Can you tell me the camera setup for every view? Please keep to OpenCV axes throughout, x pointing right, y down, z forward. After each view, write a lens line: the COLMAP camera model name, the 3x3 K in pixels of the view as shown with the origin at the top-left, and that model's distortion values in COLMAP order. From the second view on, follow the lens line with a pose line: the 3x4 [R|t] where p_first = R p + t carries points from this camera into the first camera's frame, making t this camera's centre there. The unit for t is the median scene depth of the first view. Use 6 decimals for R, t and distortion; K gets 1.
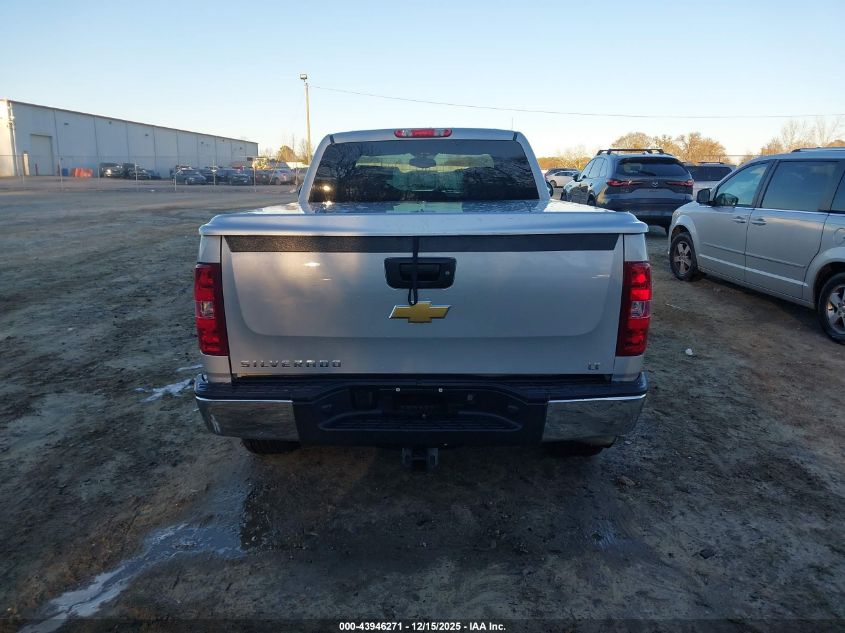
lens RADIAL K [[666.9, 0, 425.8], [0, 666.9, 317.8], [0, 0, 1]] dist [0.019827, -0.009086]
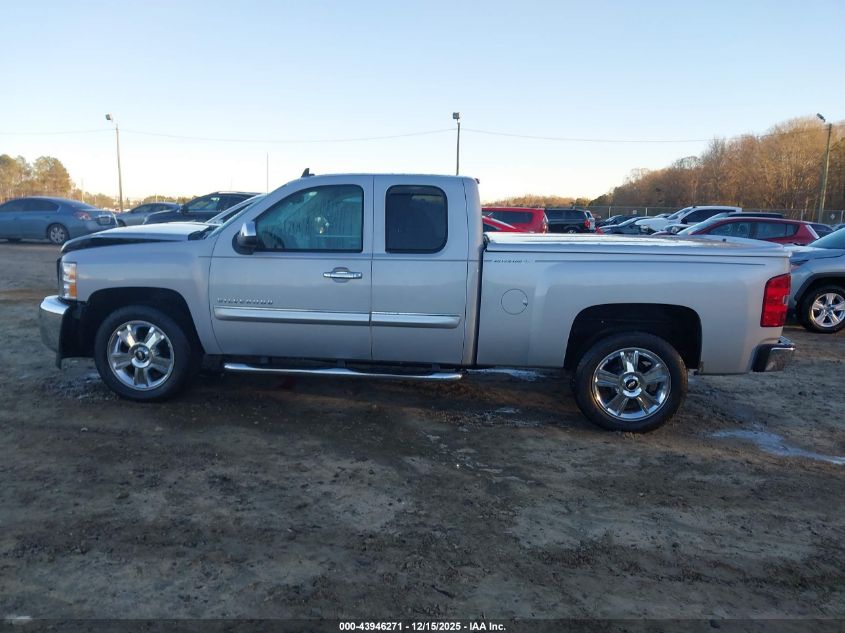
lens RADIAL K [[666.9, 0, 425.8], [0, 666.9, 317.8], [0, 0, 1]] dist [0.019827, -0.009086]
pose [[0.037807, -0.126220, 0.991282, -1.386539], [0.203190, 0.972238, 0.116046, -0.215225], [-0.978409, 0.197031, 0.062404, 1.219134]]
